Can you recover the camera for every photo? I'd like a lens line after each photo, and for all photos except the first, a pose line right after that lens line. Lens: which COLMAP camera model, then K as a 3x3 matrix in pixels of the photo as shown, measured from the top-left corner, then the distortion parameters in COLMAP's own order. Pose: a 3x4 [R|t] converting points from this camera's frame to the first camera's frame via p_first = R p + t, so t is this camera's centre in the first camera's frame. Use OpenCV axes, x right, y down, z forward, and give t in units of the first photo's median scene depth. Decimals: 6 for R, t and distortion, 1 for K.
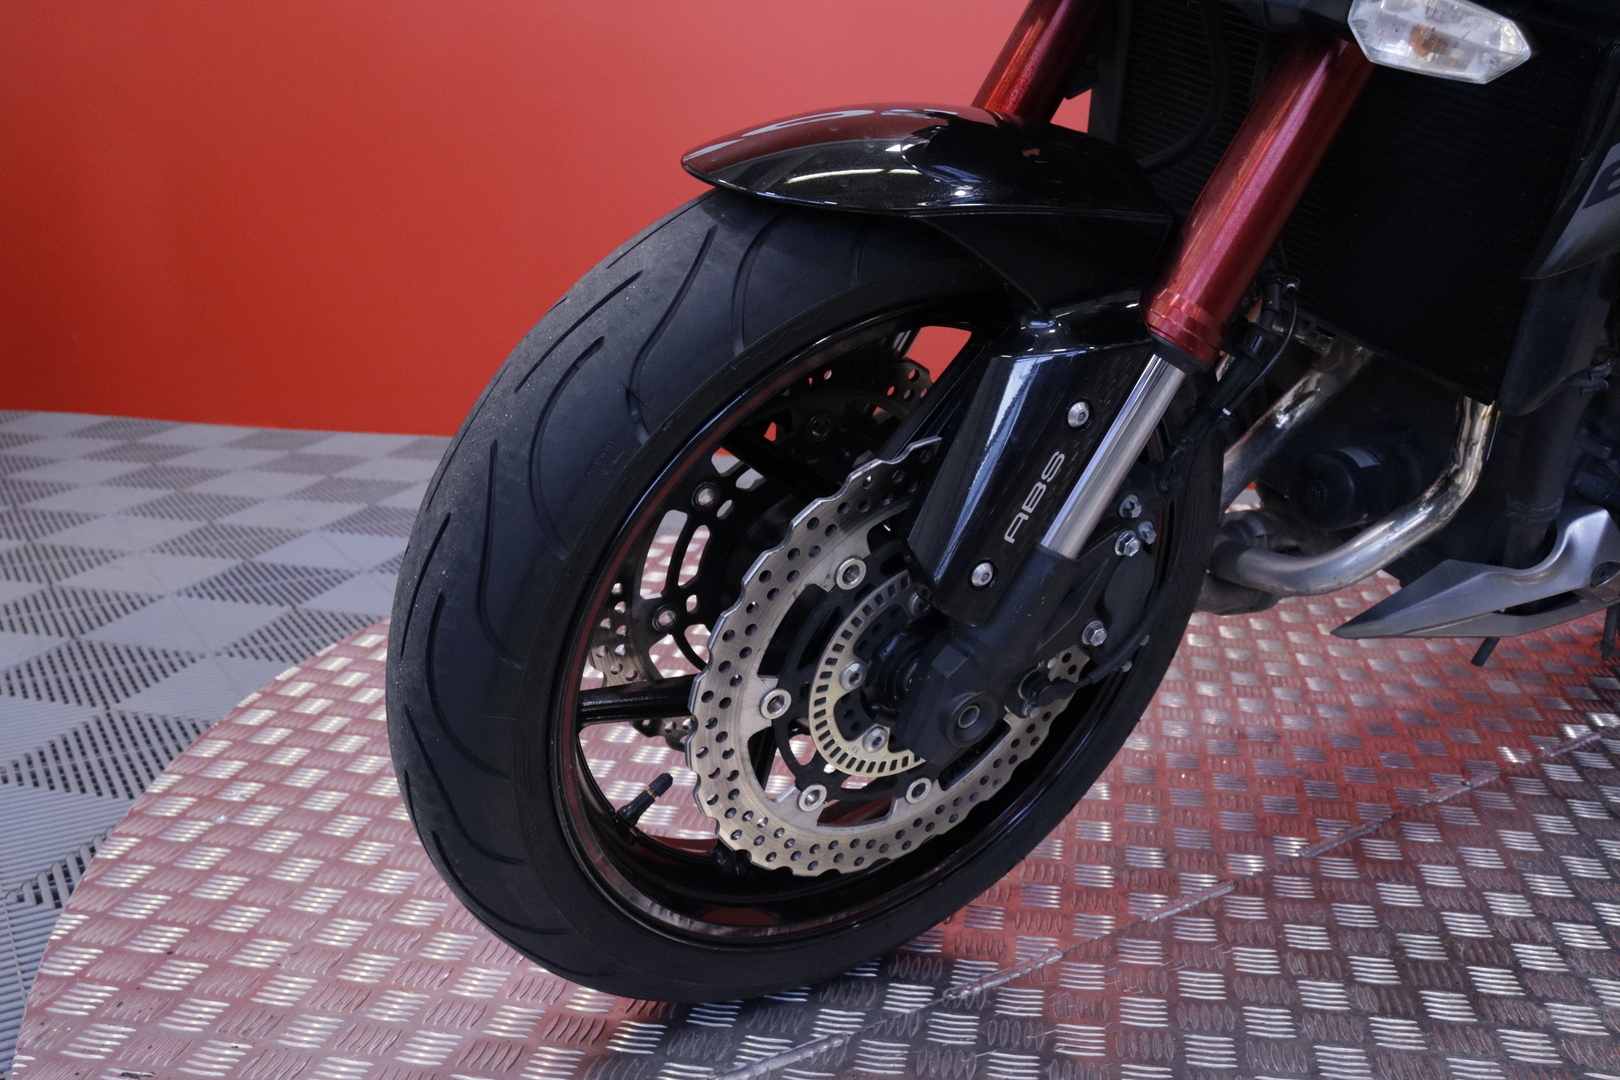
lens RADIAL K [[1588.2, 0, 810.0], [0, 1588.2, 540.0], [0, 0, 1]] dist [0.000934, -0.000307]
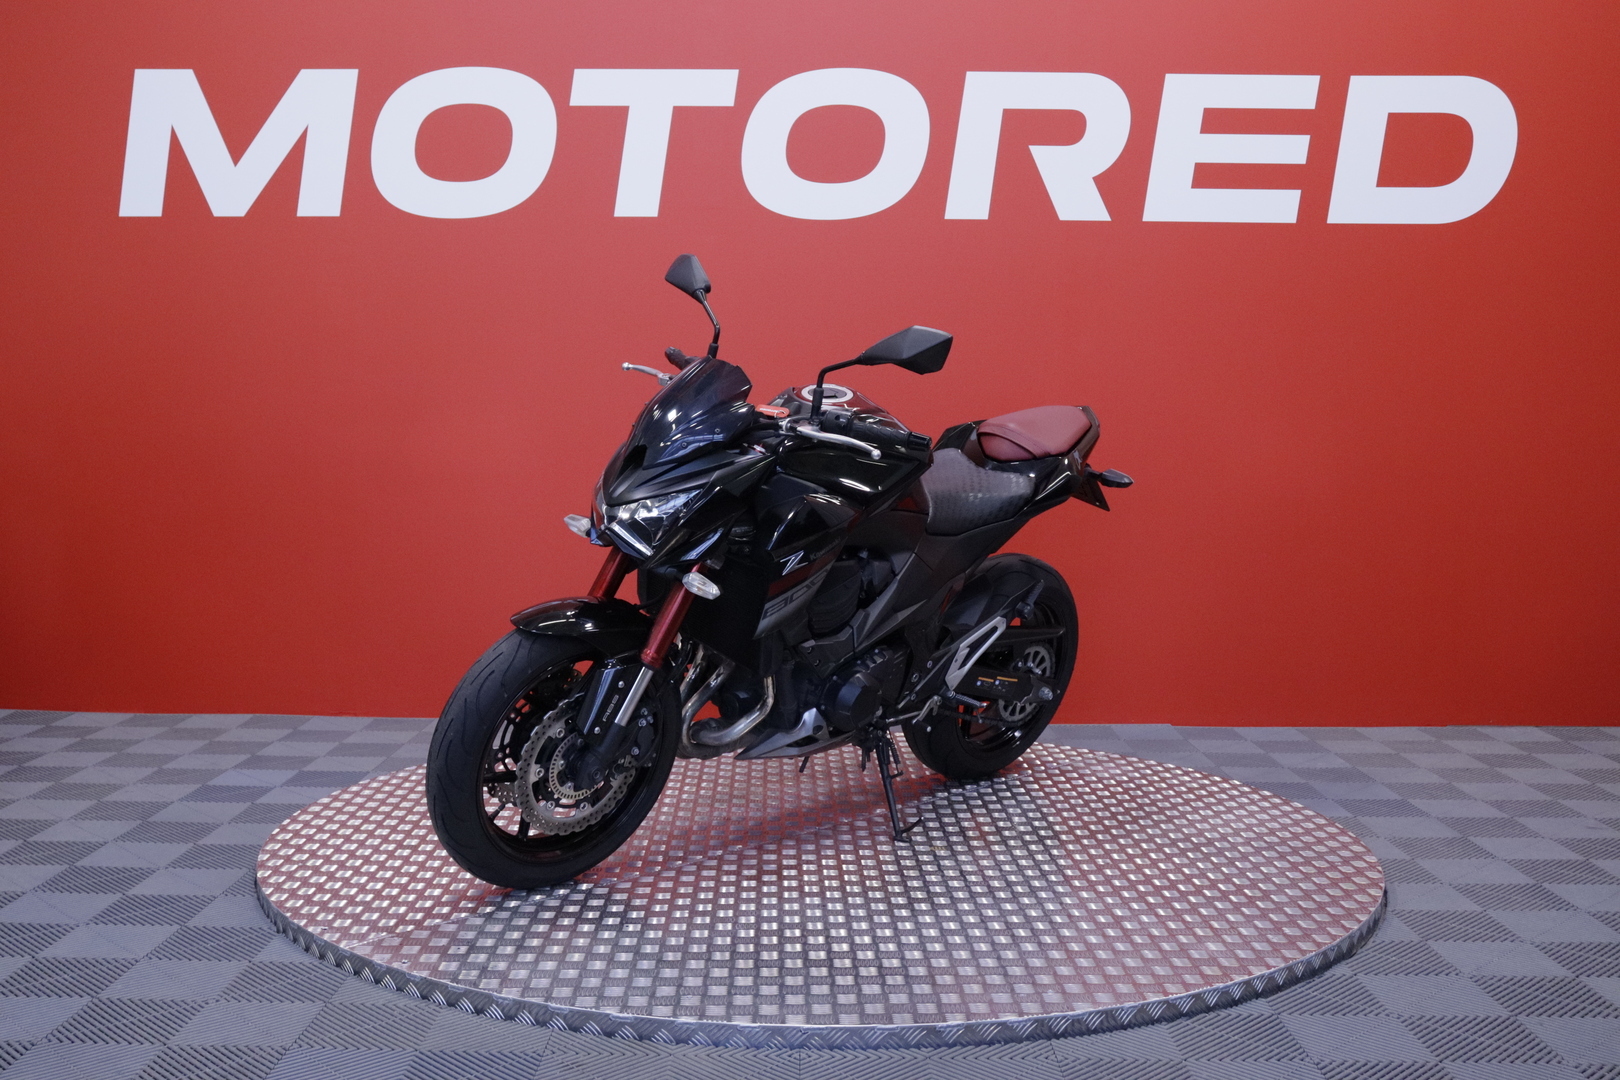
lens RADIAL K [[1830.6, 0, 810.0], [0, 1830.6, 540.0], [0, 0, 1]] dist [-0.004243, -0.021565]
pose [[0.983612, -0.028379, 0.178050, -0.133739], [0.056244, 0.986552, -0.153468, 0.241952], [-0.171300, 0.160967, 0.971980, -2.960512]]
